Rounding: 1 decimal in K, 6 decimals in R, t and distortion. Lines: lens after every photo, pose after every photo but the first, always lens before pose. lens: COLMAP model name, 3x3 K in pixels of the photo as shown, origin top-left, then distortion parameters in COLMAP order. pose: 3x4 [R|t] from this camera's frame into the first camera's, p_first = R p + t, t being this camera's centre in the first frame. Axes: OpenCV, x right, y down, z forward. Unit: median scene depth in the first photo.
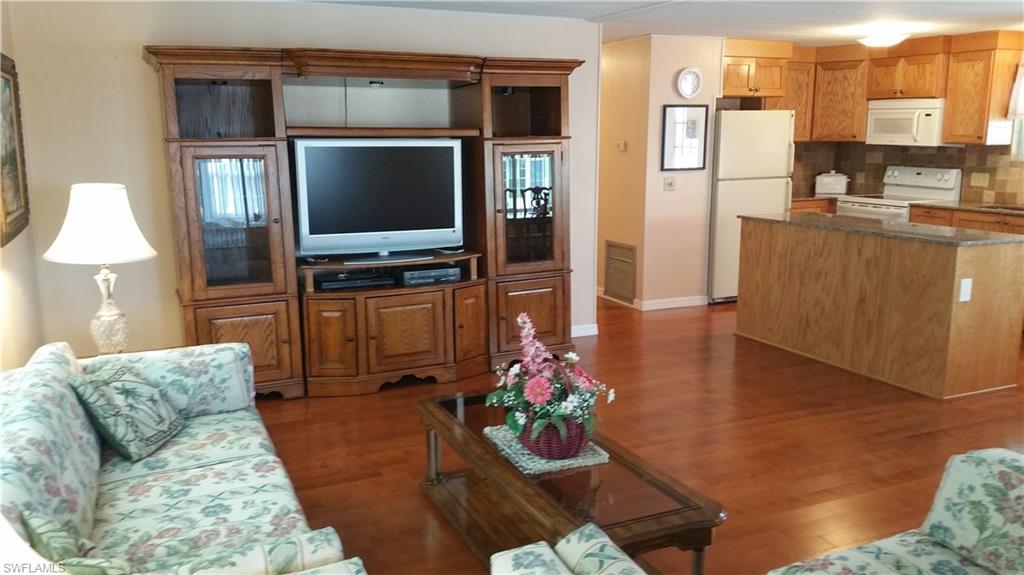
lens RADIAL K [[824.8, 0, 514.3], [0, 824.8, 295.3], [0, 0, 1]] dist [0.123997, -0.234219]
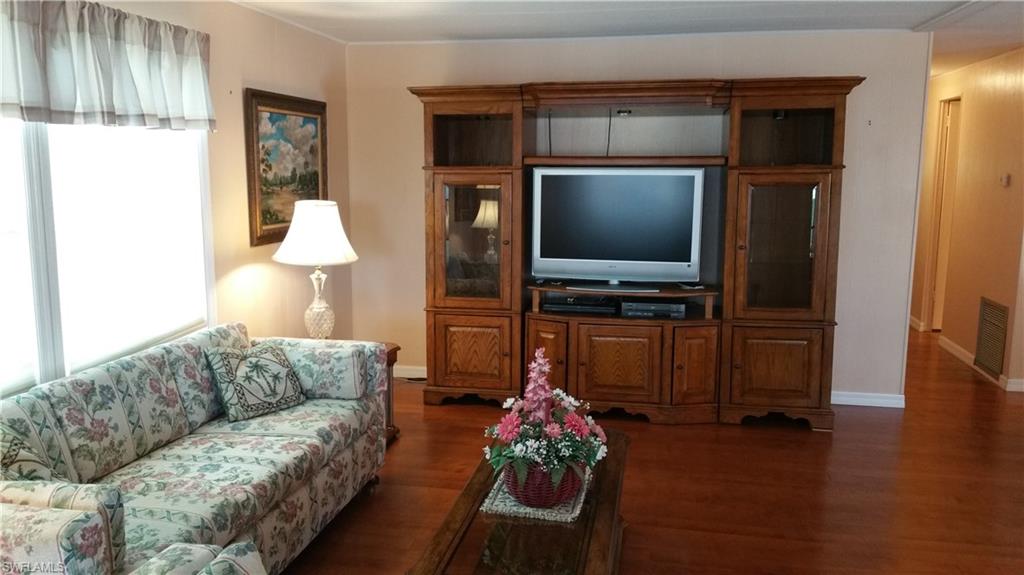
lens RADIAL K [[824.8, 0, 506.1], [0, 824.8, 296.9], [0, 0, 1]] dist [0.123997, -0.234219]
pose [[0.808726, 0.100204, -0.579587, 0.320964], [-0.120873, 0.992664, 0.002959, -0.020906], [0.575631, 0.067663, 0.814905, 0.120460]]
